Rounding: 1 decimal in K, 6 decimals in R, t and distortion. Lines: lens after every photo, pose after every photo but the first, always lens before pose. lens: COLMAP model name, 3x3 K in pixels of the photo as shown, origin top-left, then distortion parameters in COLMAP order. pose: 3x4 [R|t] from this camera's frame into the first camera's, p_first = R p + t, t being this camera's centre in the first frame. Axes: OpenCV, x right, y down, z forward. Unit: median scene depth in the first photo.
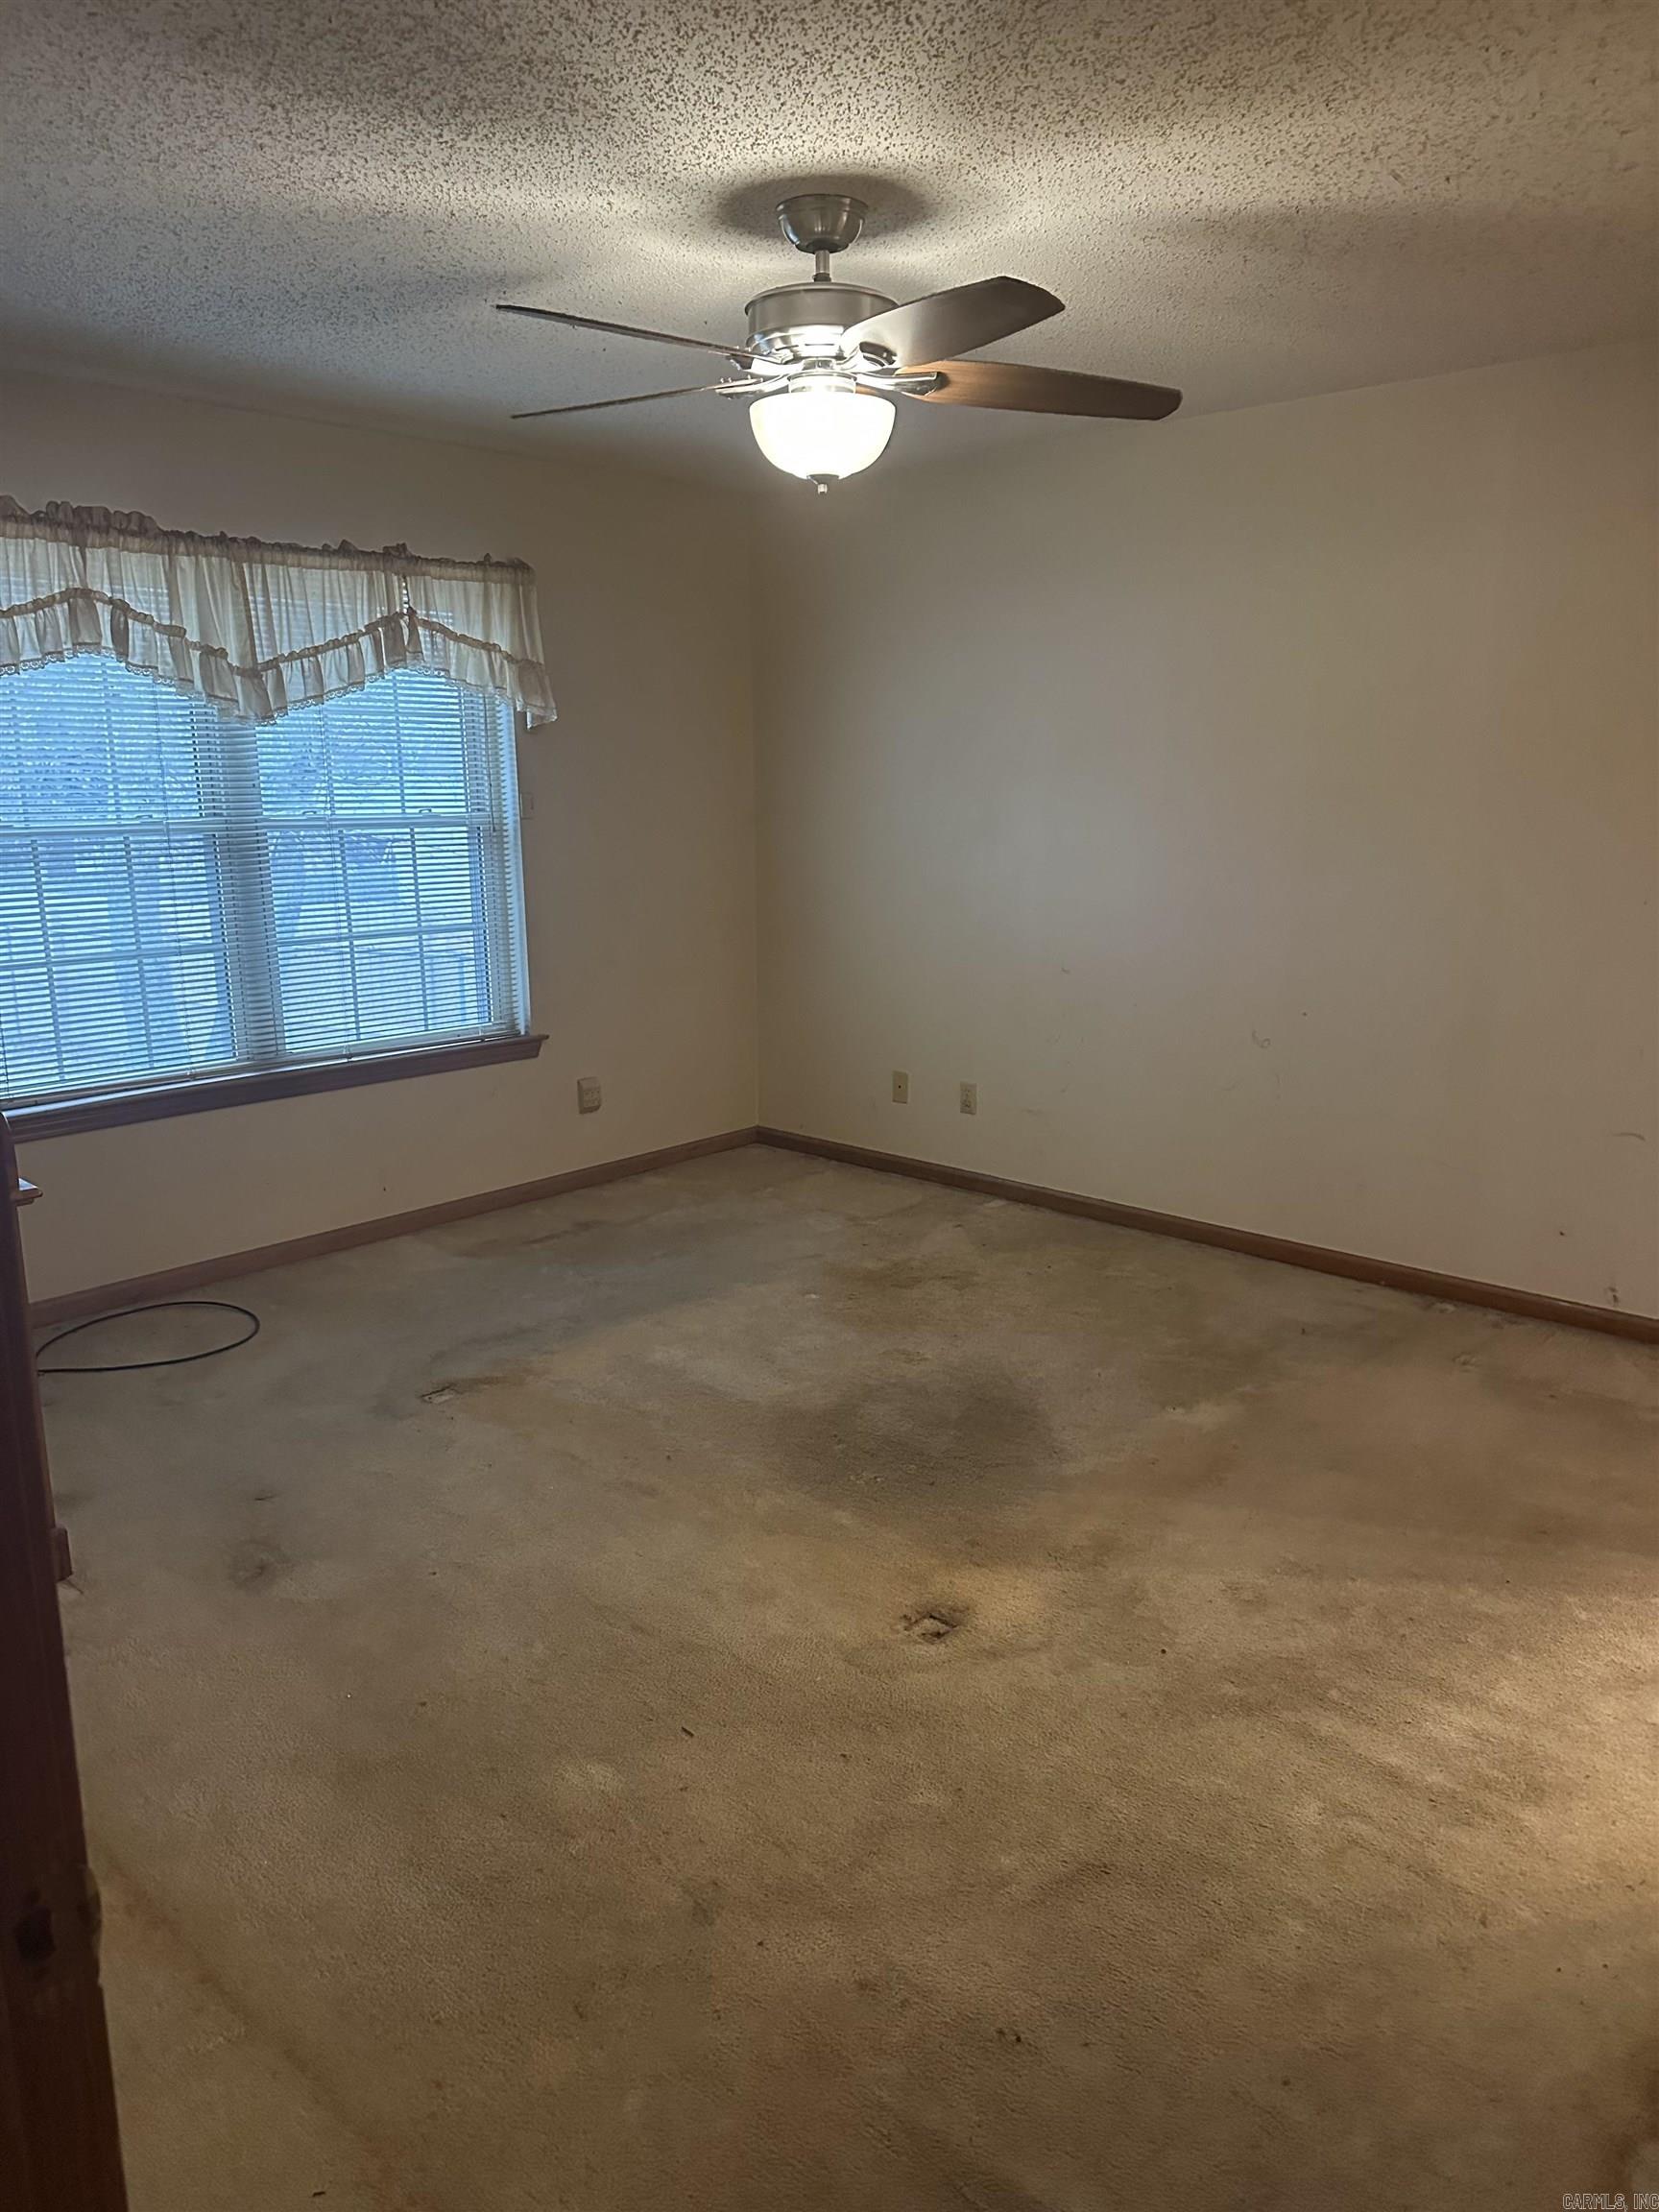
lens RADIAL K [[1558.2, 0, 829.5], [0, 1558.2, 1106.0], [0, 0, 1]] dist [0.094391, -0.119172]
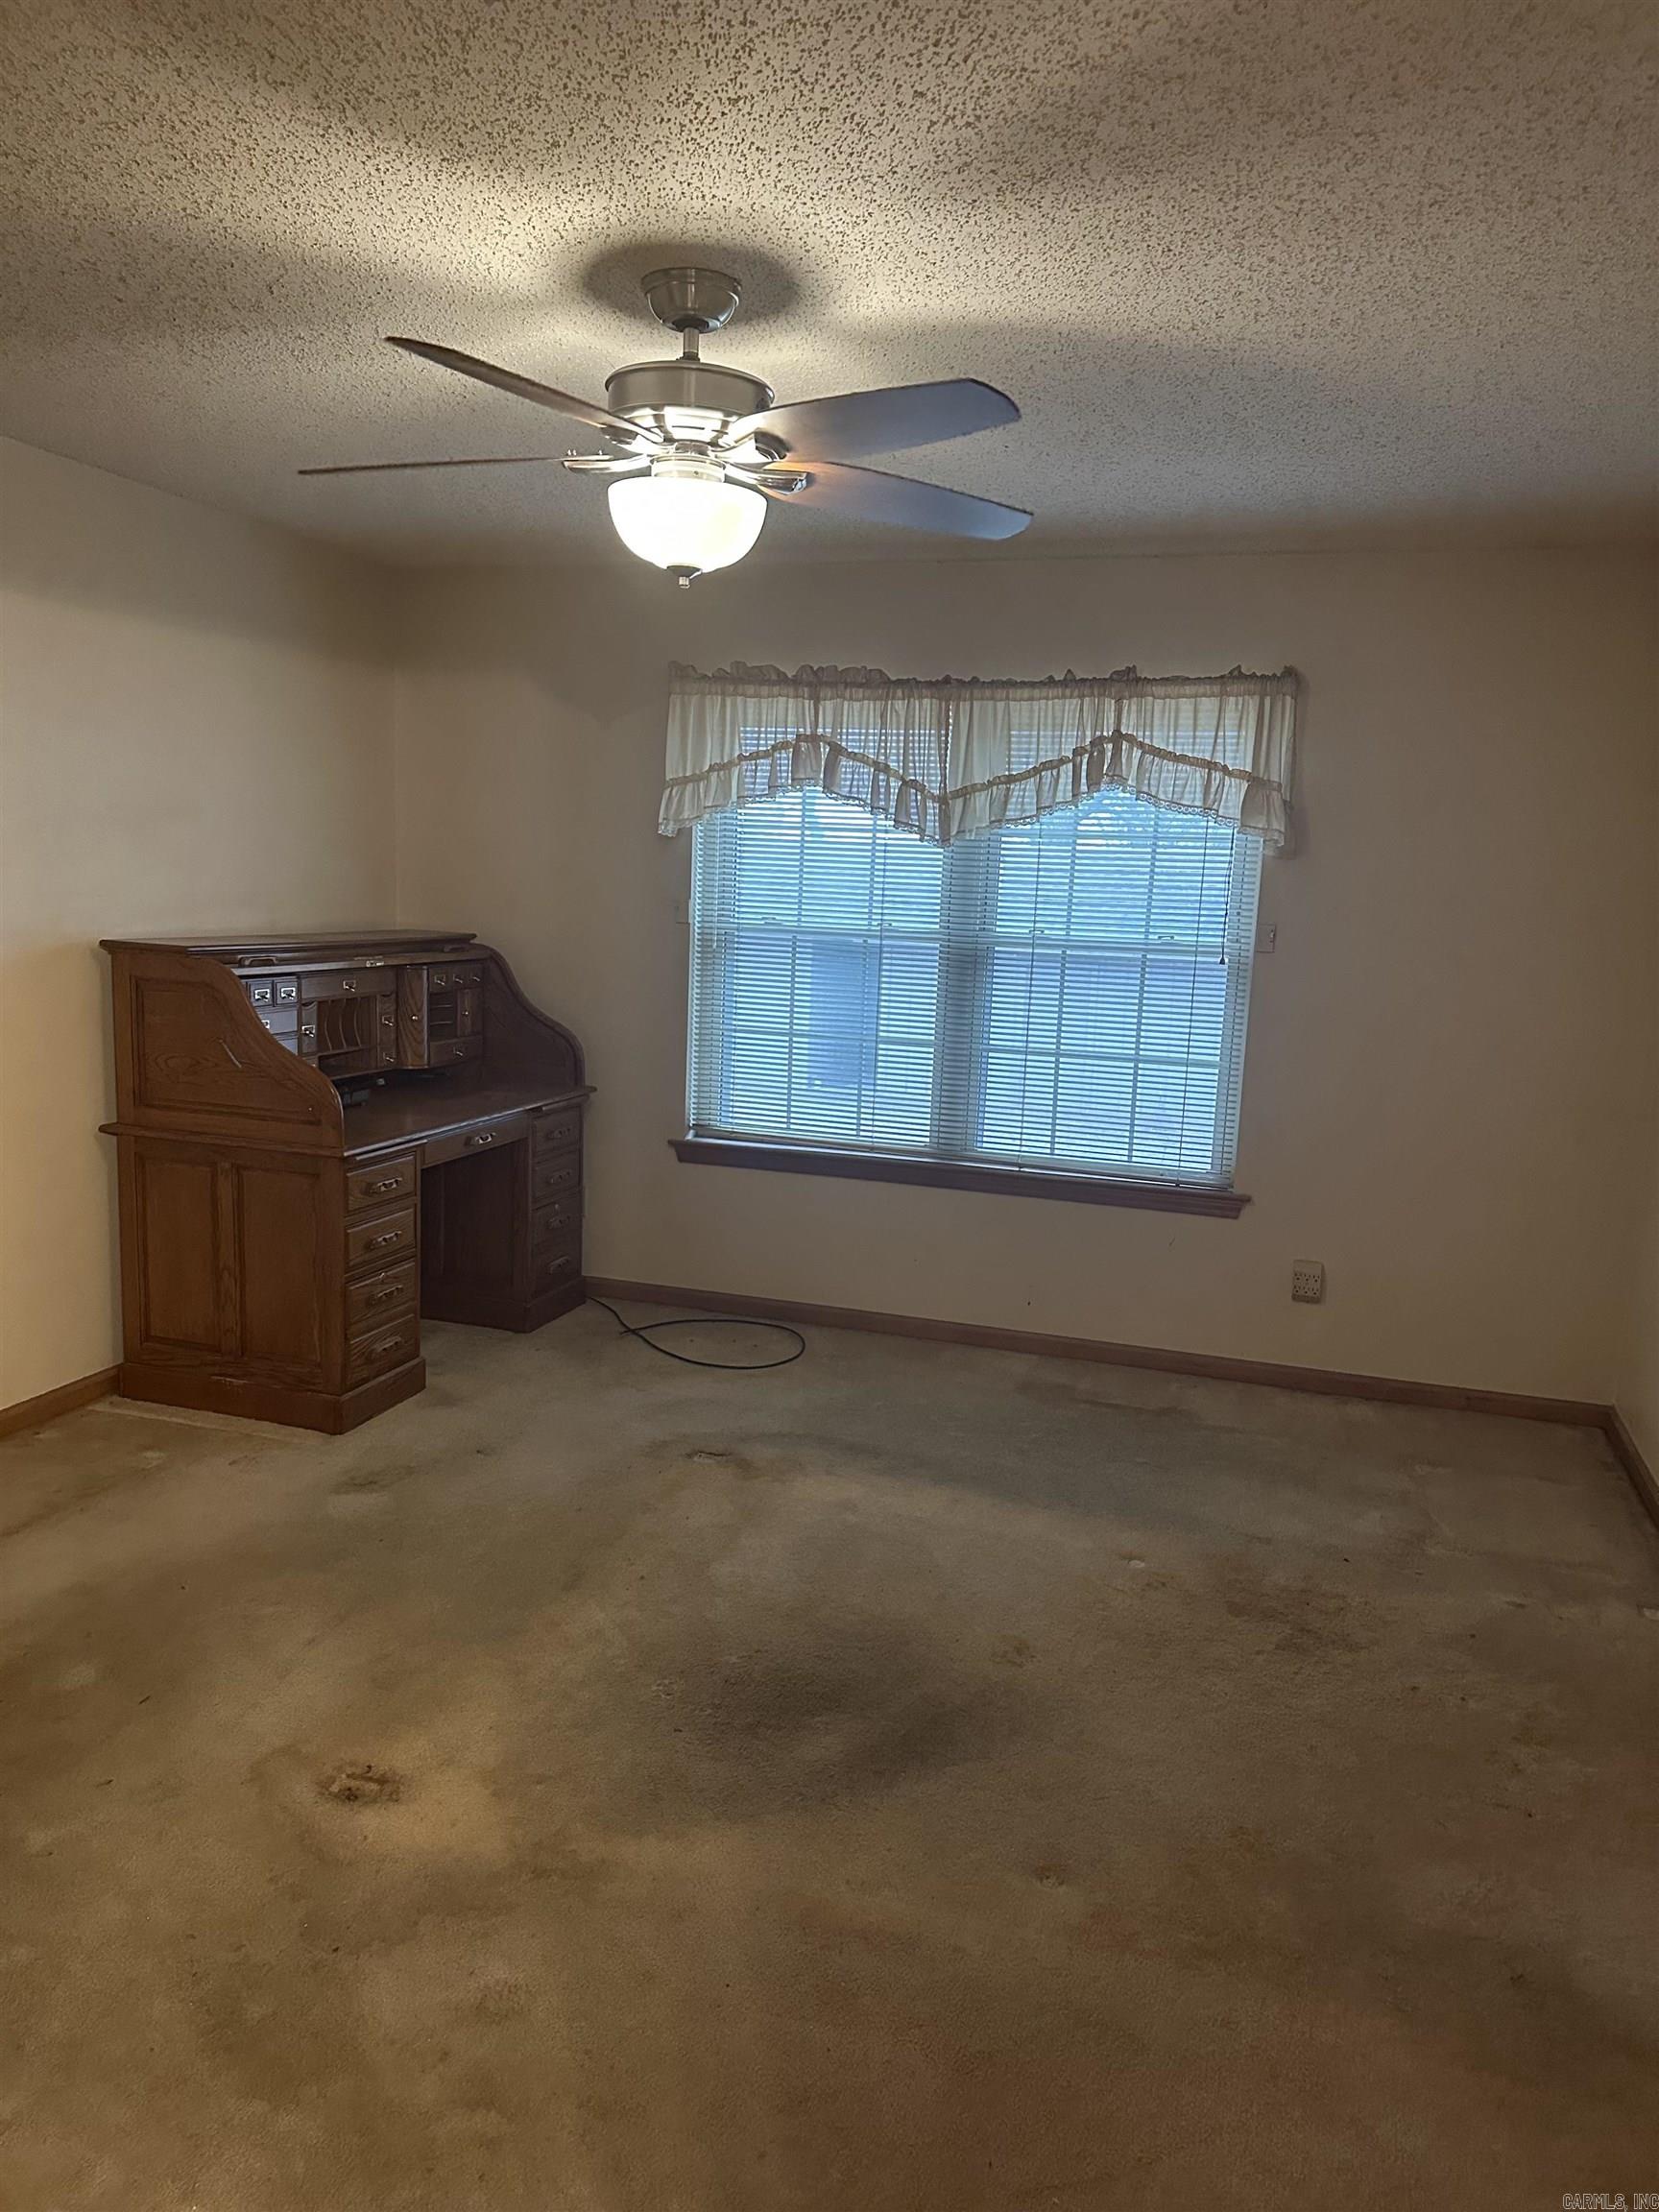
lens RADIAL K [[1542.0, 0, 882.7], [0, 1542.0, 1121.6], [0, 0, 1]] dist [0.094588, -0.273880]
pose [[0.416152, 0.165237, -0.894156, 0.596555], [-0.235319, 0.969421, 0.069625, -0.117304], [0.878318, 0.181438, 0.442310, 0.508168]]
